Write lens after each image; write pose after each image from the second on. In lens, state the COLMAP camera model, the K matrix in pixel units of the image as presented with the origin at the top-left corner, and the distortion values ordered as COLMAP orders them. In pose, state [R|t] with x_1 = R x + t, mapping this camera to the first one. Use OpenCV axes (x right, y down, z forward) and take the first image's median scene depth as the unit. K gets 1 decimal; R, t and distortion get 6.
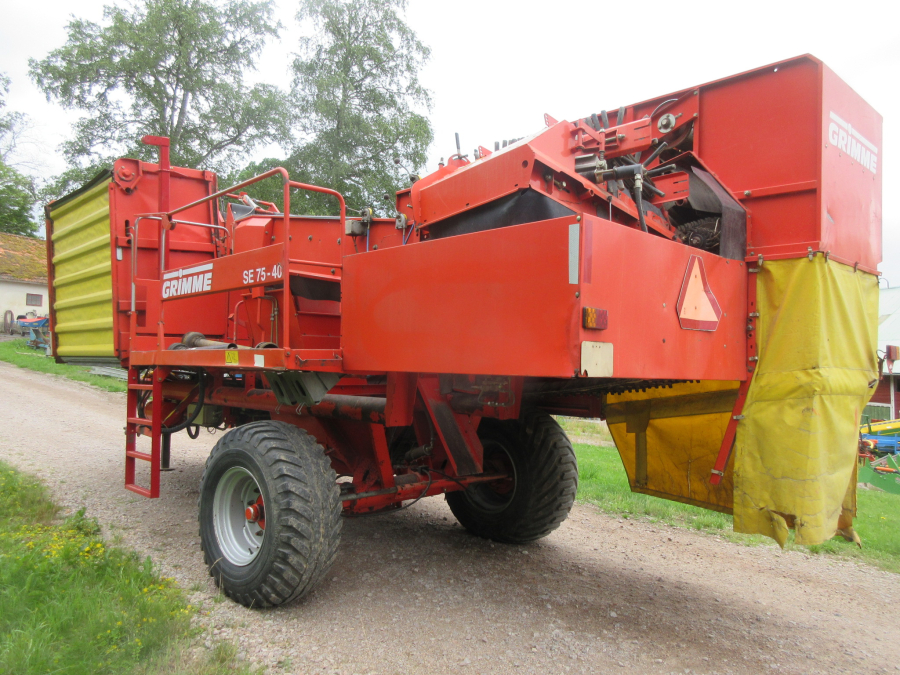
lens RADIAL K [[666.1, 0, 445.2], [0, 666.1, 332.1], [0, 0, 1]] dist [0.002810, 0.002913]
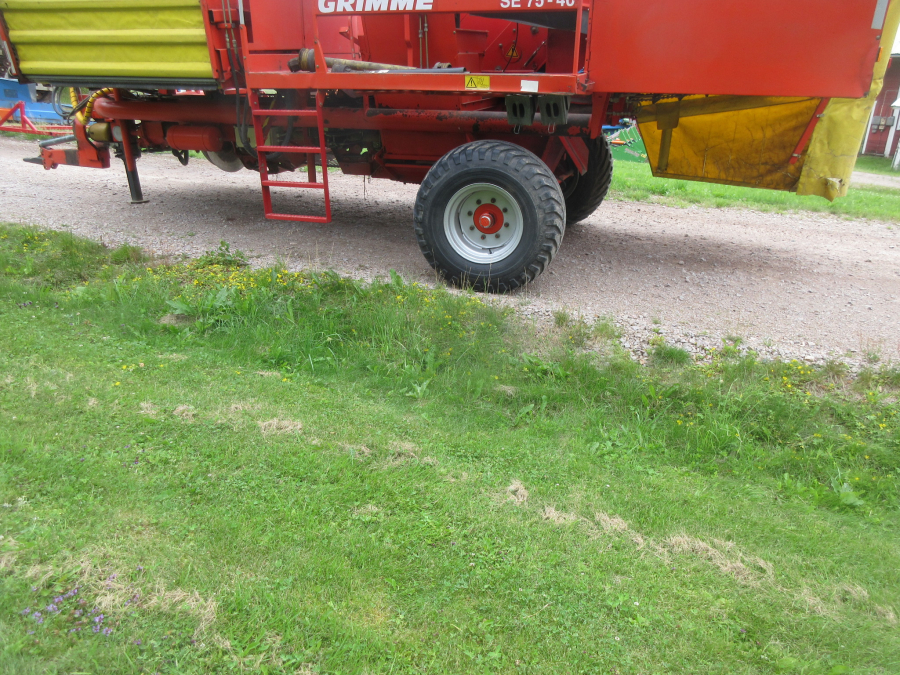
lens RADIAL K [[669.8, 0, 444.6], [0, 669.8, 329.6], [0, 0, 1]] dist [-0.001915, 0.022144]
pose [[0.900236, -0.180655, 0.396155, -0.732935], [-0.006938, 0.903793, 0.427914, -0.053434], [-0.435346, -0.387972, 0.812374, -0.008158]]
